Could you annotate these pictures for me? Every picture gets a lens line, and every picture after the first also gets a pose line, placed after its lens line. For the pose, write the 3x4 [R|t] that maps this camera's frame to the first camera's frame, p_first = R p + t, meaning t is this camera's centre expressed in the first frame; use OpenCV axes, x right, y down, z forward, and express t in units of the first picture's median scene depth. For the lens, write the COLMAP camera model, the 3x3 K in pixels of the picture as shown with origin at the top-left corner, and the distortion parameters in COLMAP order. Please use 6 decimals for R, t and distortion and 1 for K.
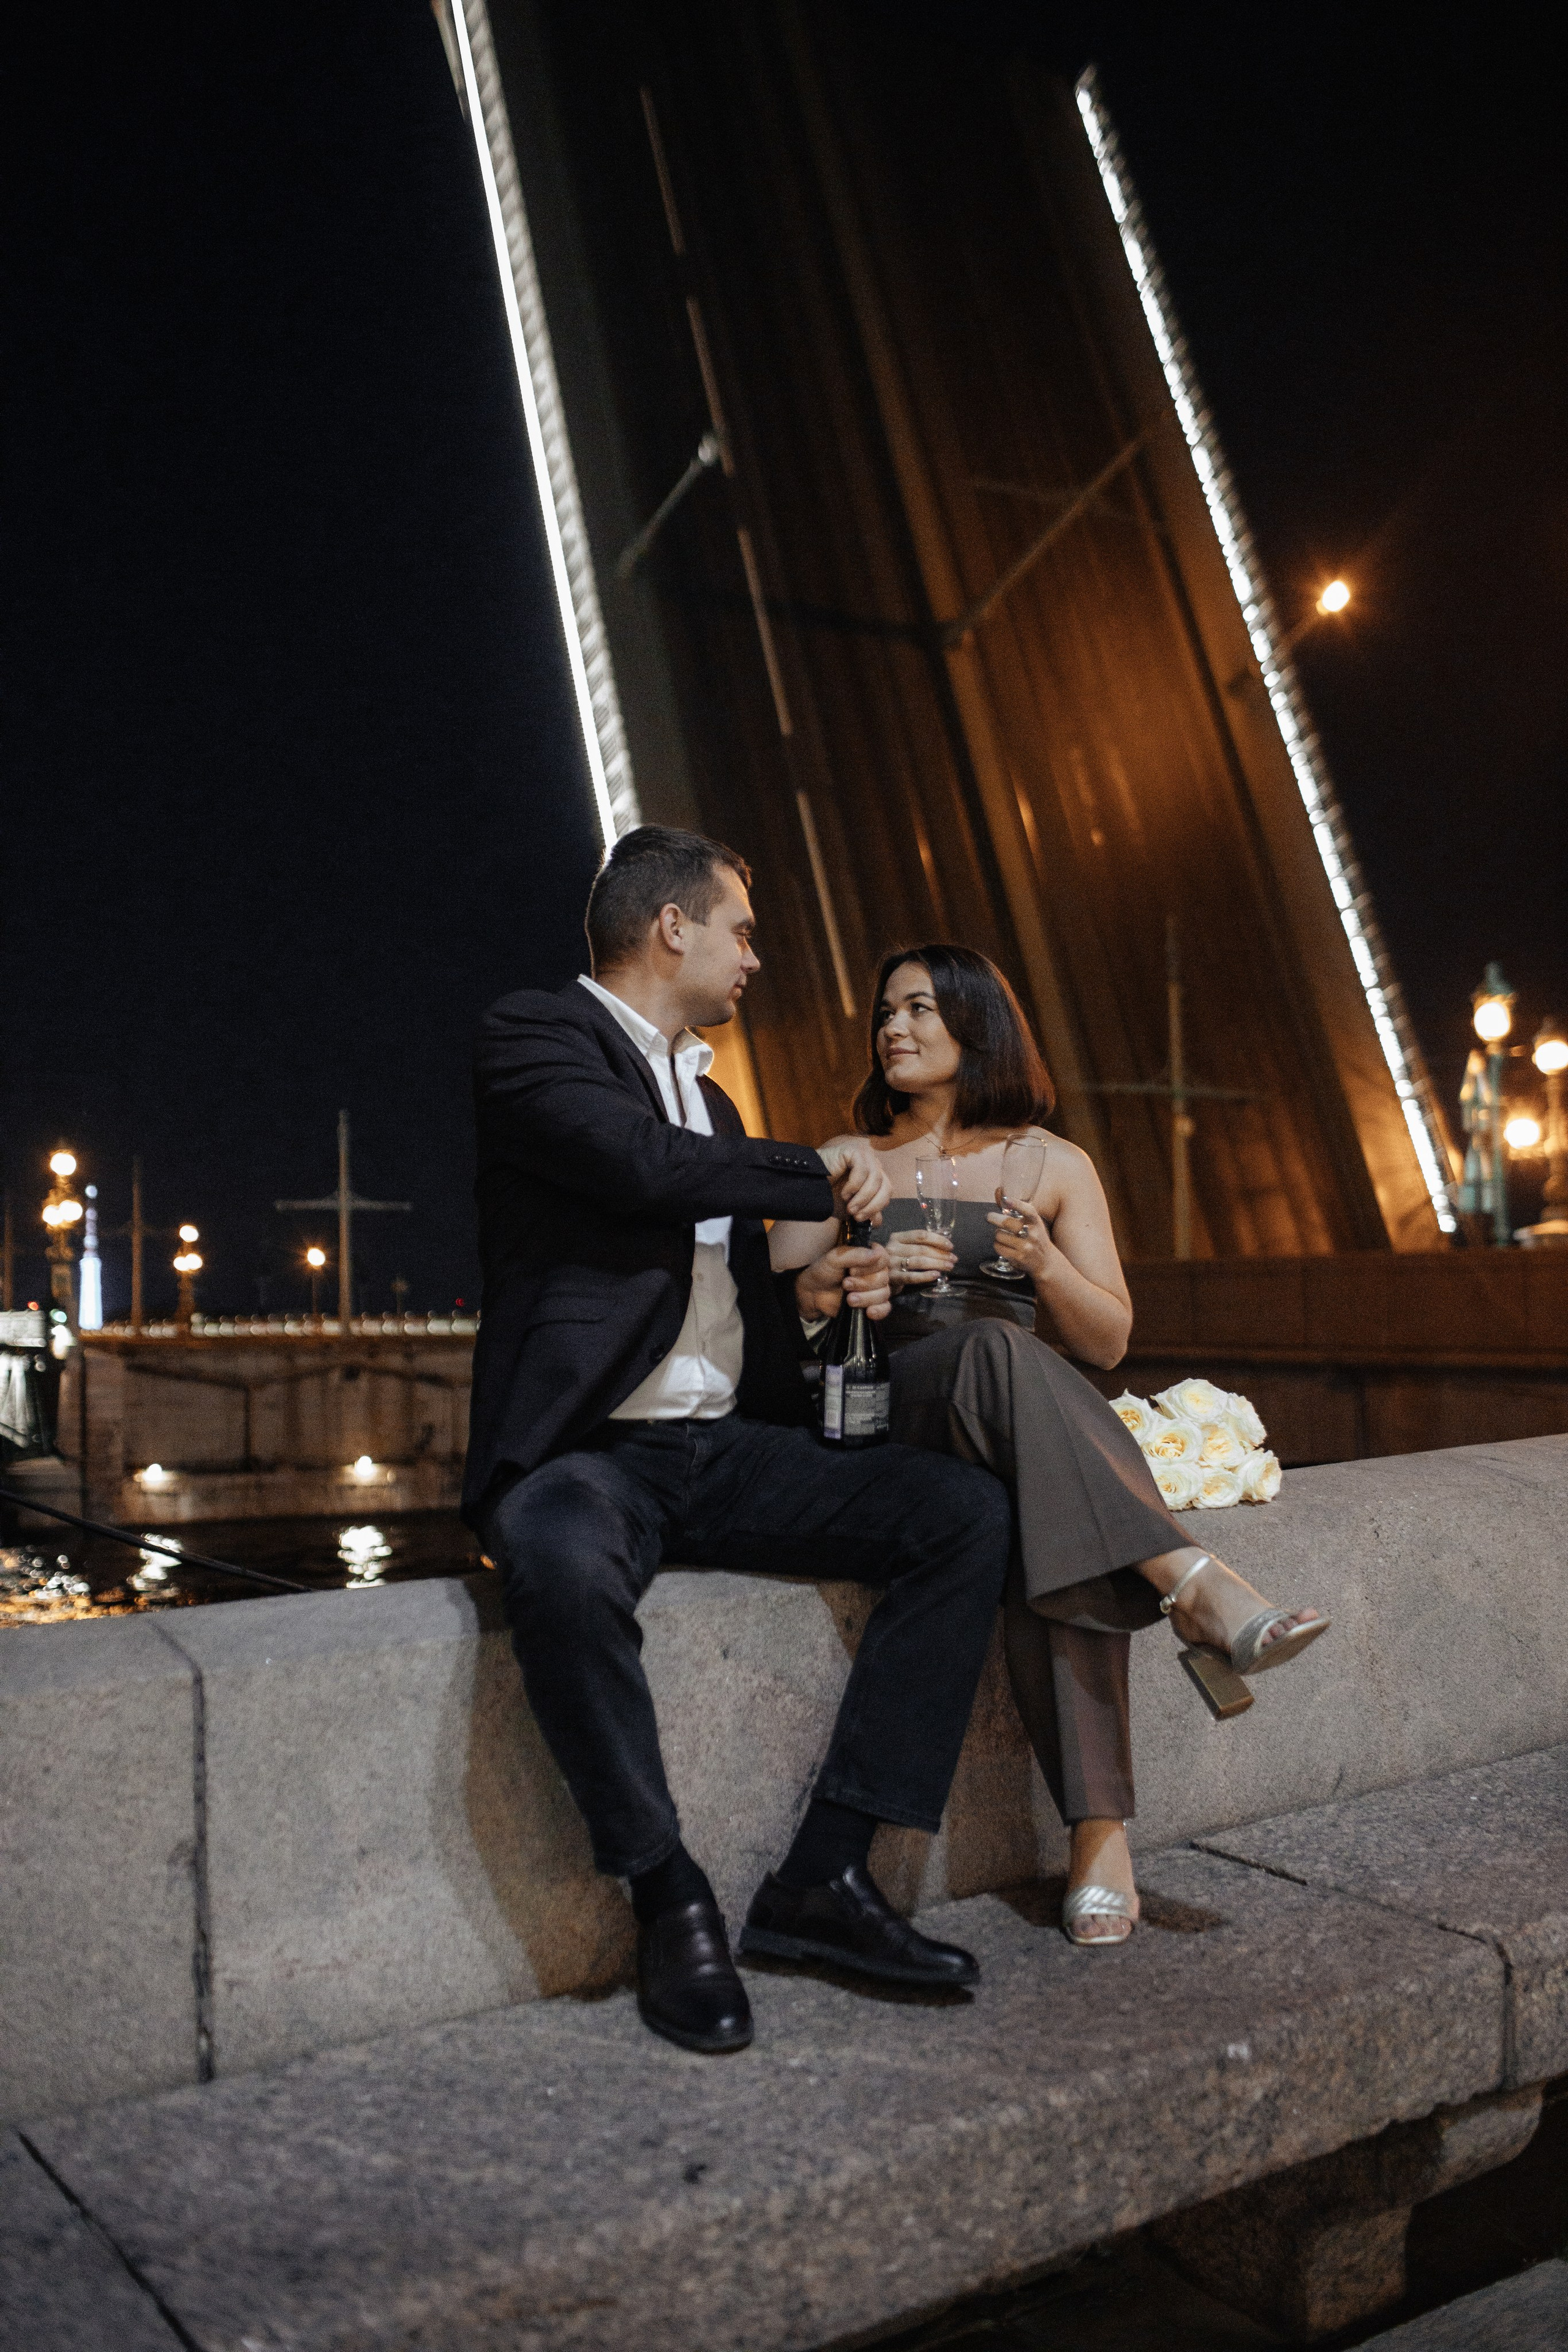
lens RADIAL K [[2240.7, 0, 785.5], [0, 2240.7, 1169.9], [0, 0, 1]] dist [-0.106055, 0.128397]
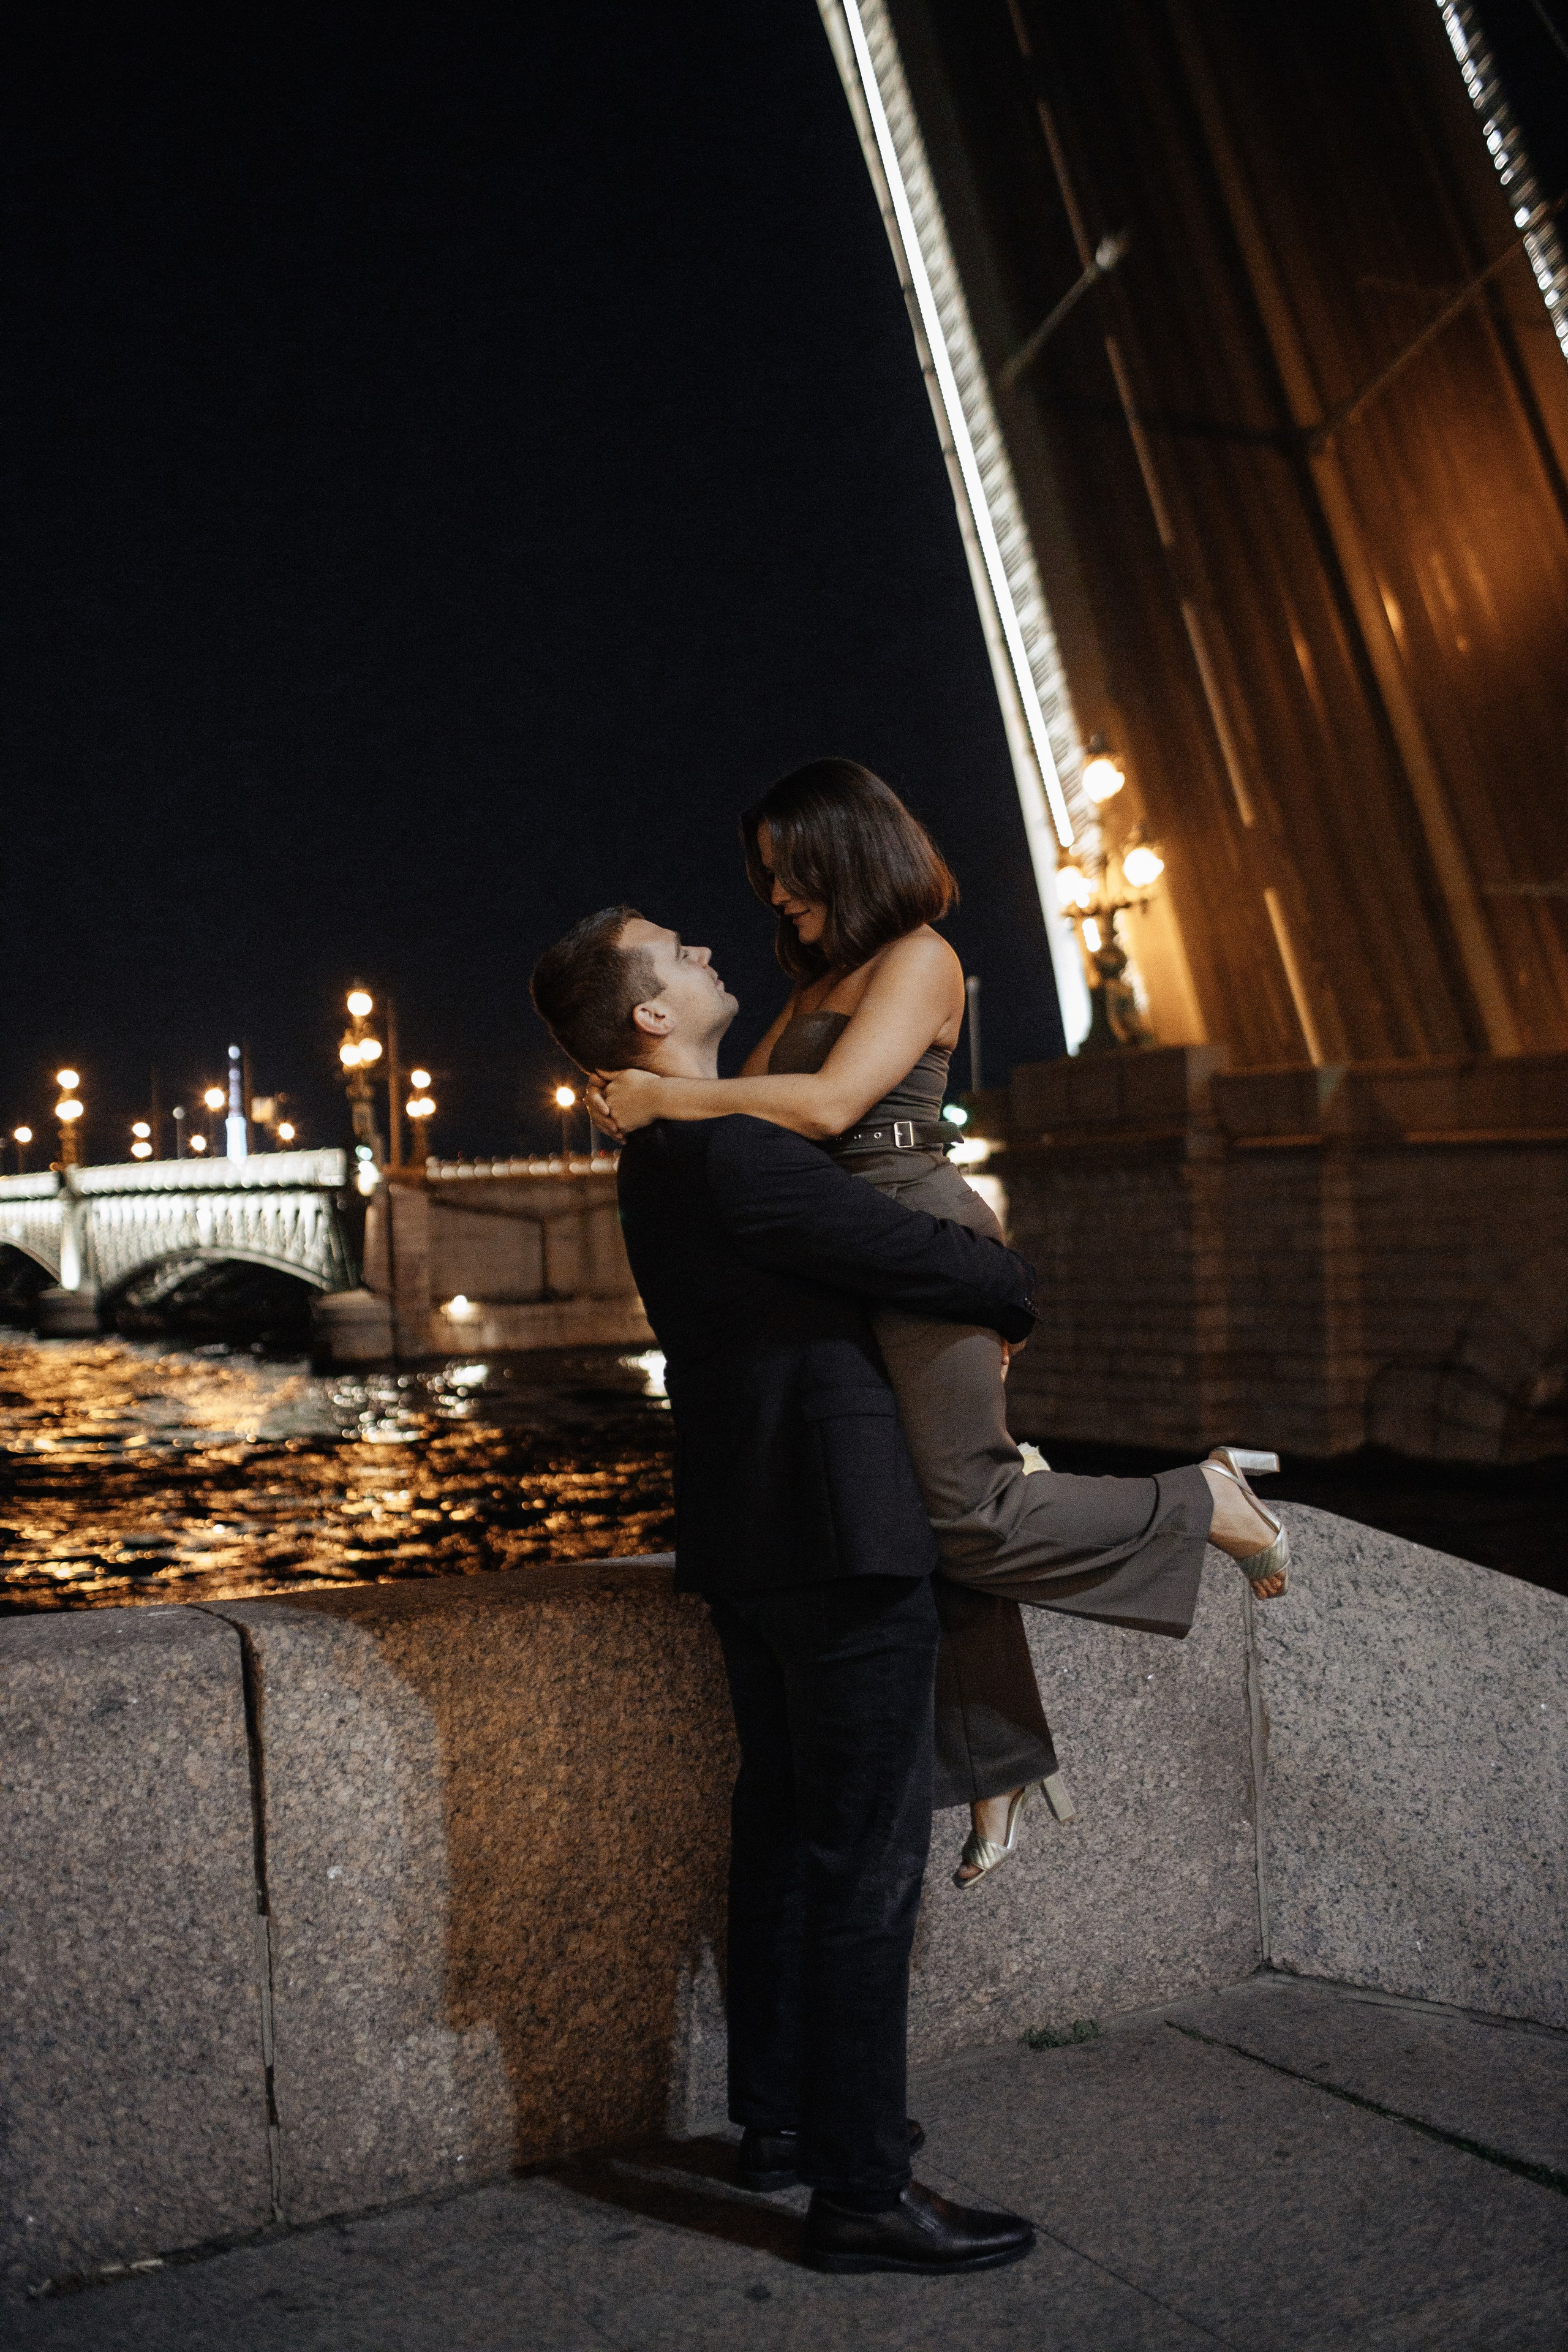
lens RADIAL K [[2240.7, 0, 785.5], [0, 2240.7, 1169.9], [0, 0, 1]] dist [-0.106055, 0.128397]
pose [[0.998117, -0.016308, -0.059128, -0.108545], [0.020274, 0.997539, 0.067119, 0.013091], [0.057888, -0.068191, 0.995991, -0.015404]]
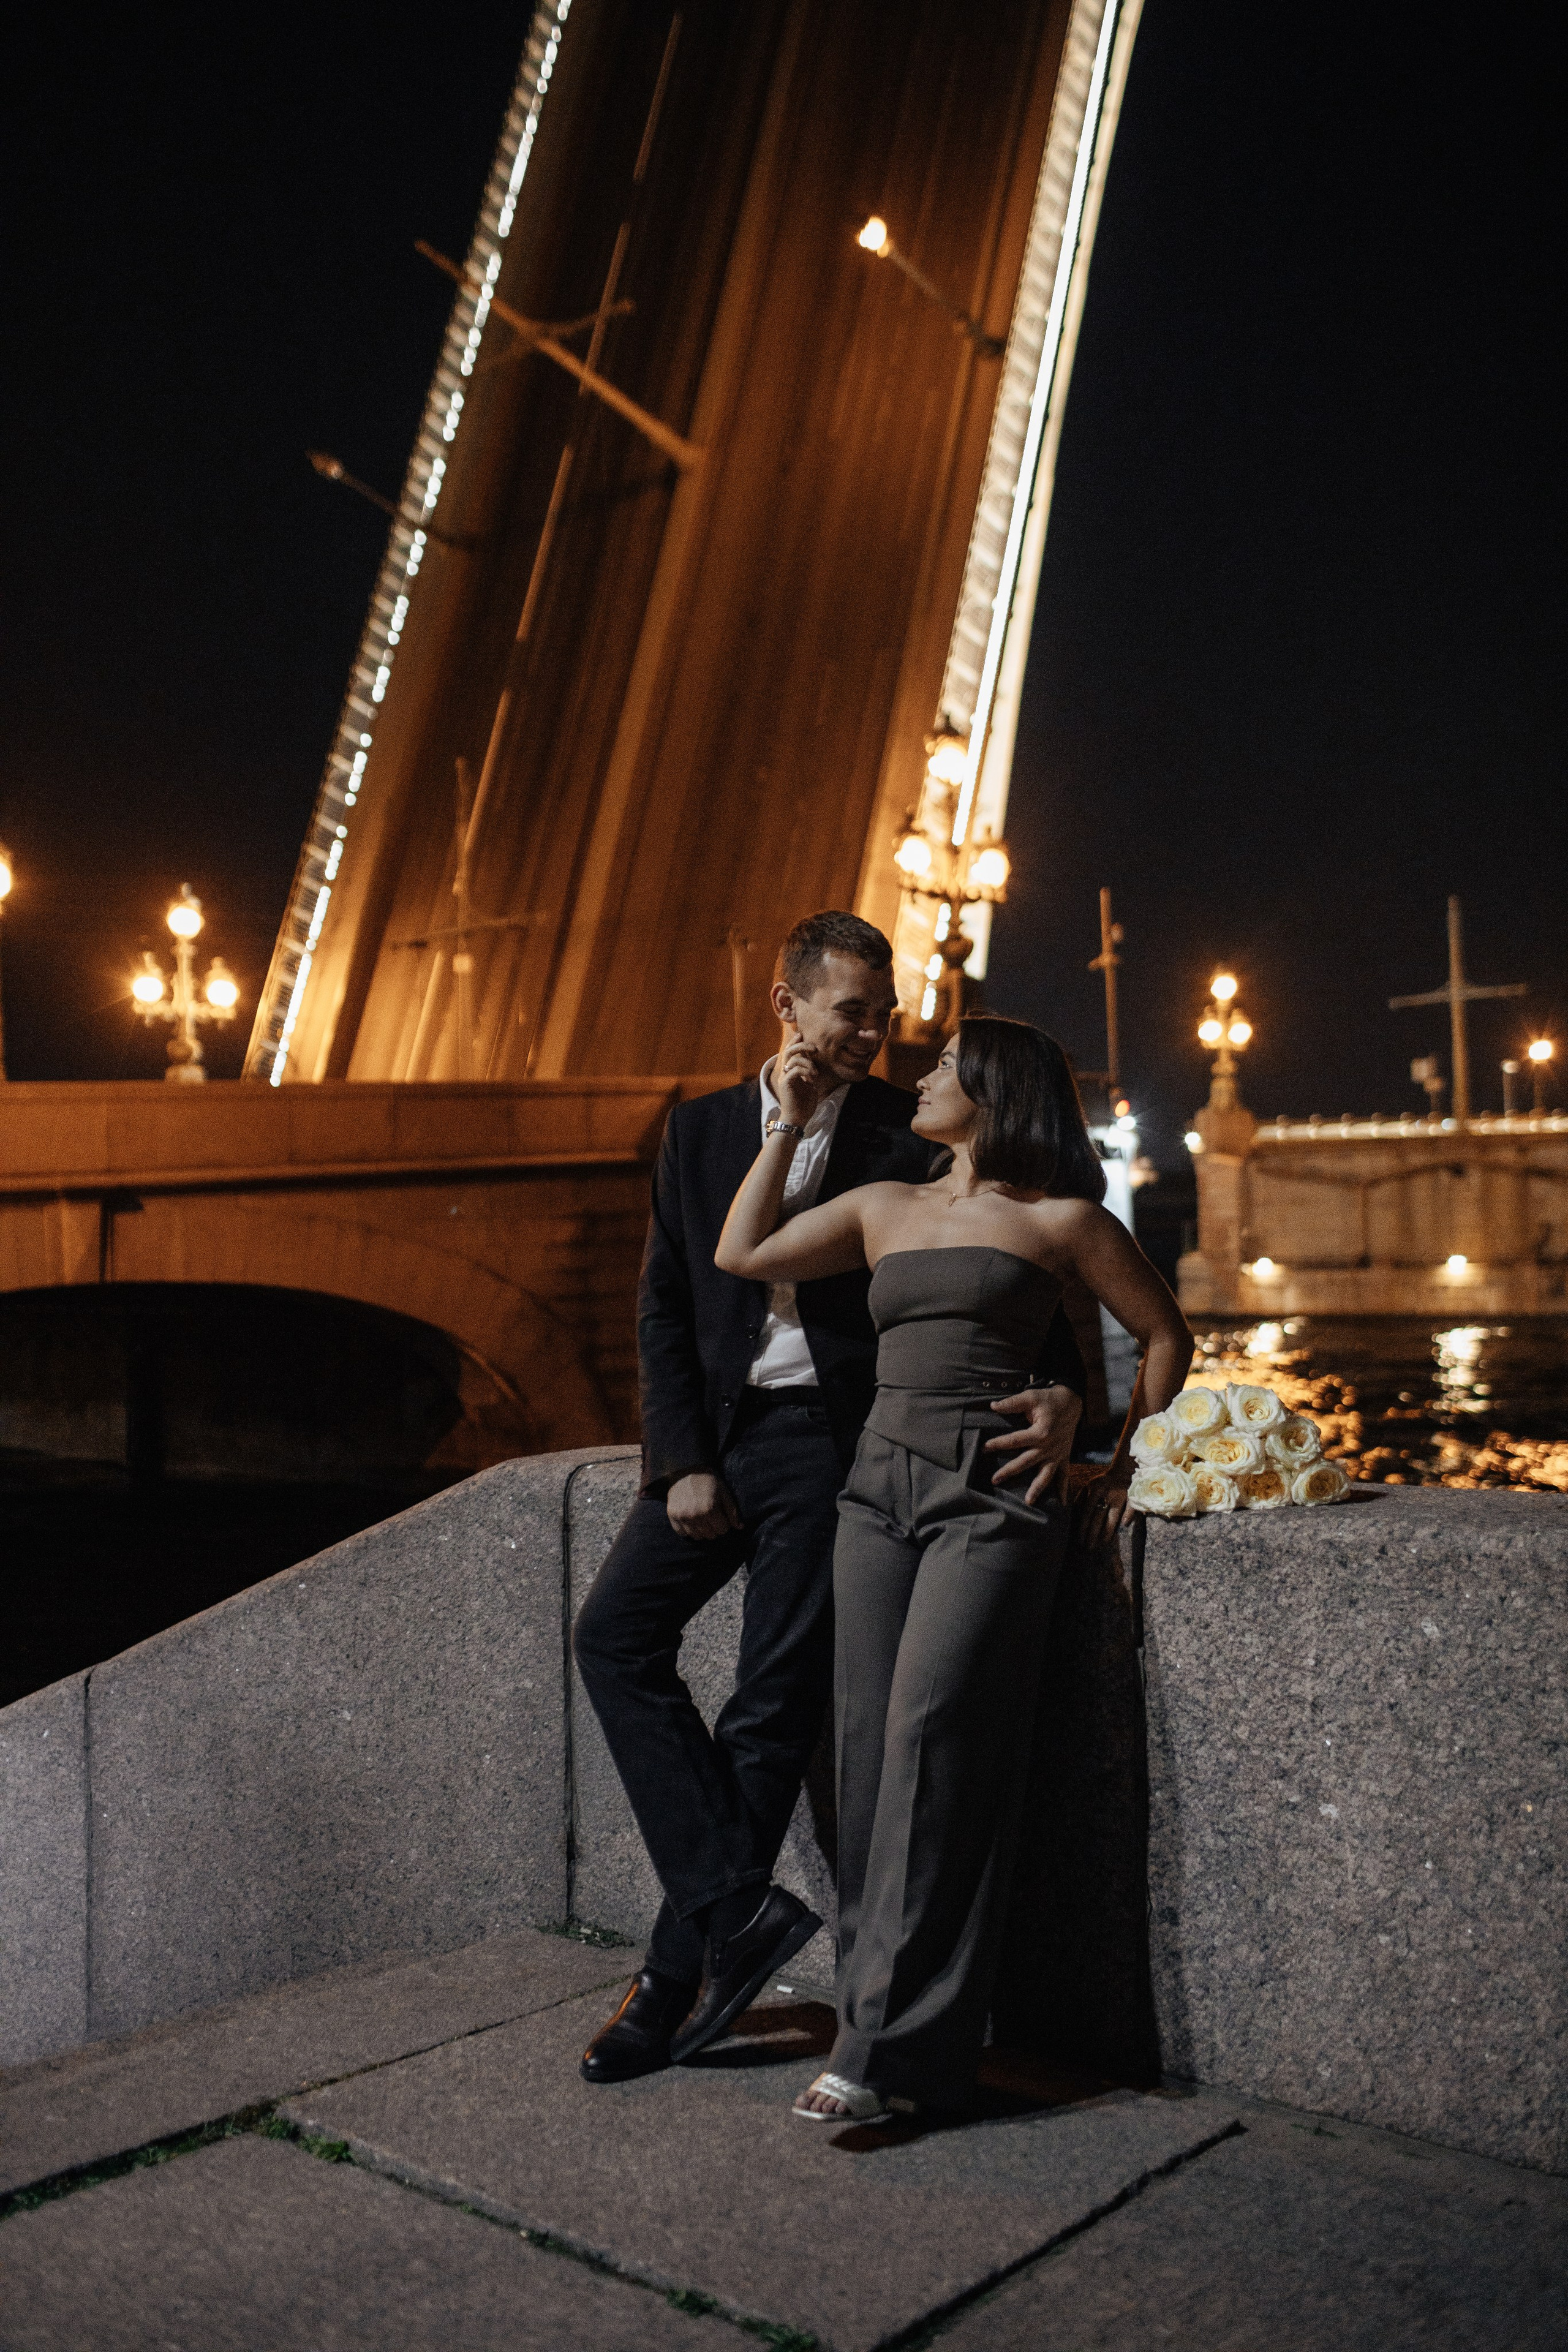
lens RADIAL K [[2229.4, 0, 784.0], [0, 2229.4, 1176.0], [0, 0, 1]] dist [-0.103545, 0.131583]
pose [[0.240117, -0.006671, -0.970721, 1.049047], [0.113363, 0.993327, 0.021216, 0.063730], [0.964102, -0.115139, 0.239271, 0.773419]]
